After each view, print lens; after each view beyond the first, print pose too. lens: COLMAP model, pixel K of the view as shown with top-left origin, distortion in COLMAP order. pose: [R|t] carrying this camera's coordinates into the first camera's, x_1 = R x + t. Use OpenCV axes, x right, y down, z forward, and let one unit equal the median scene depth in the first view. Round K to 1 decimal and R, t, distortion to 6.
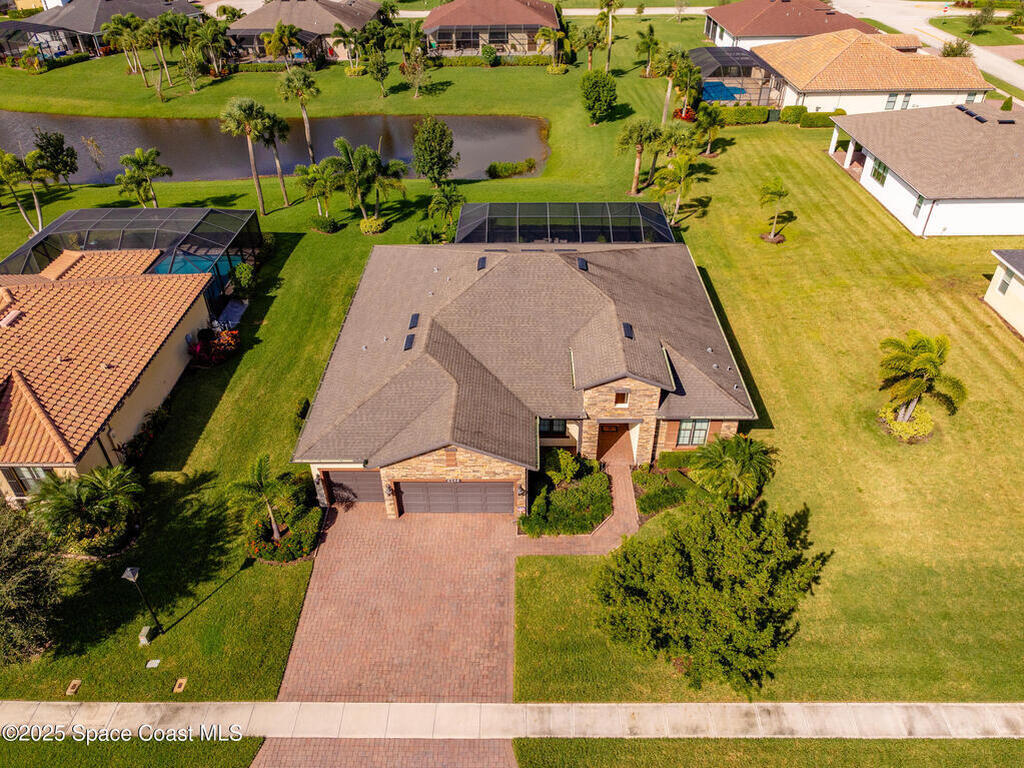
lens RADIAL K [[722.1, 0, 512.5], [0, 722.1, 384.8], [0, 0, 1]] dist [-0.017465, 0.025586]
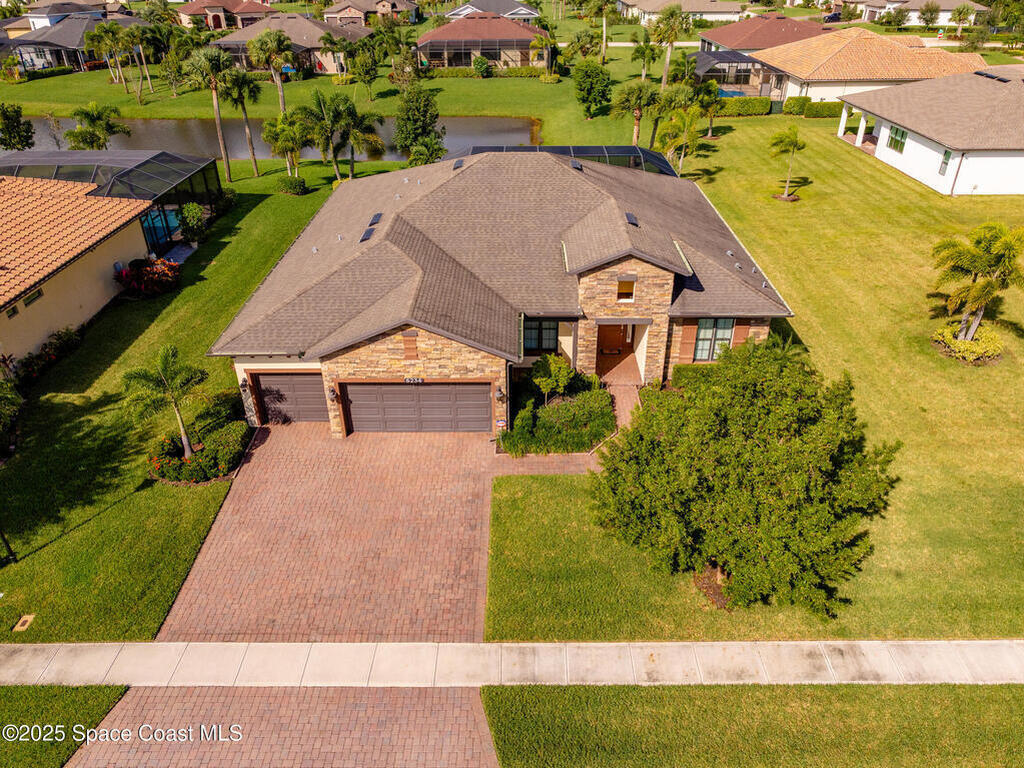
lens RADIAL K [[722.1, 0, 513.0], [0, 722.1, 382.0], [0, 0, 1]] dist [-0.017465, 0.025586]
pose [[0.999991, 0.000356, 0.004145, 0.020675], [0.000084, 0.994421, -0.105486, 0.198217], [-0.004159, 0.105485, 0.994412, 0.197670]]
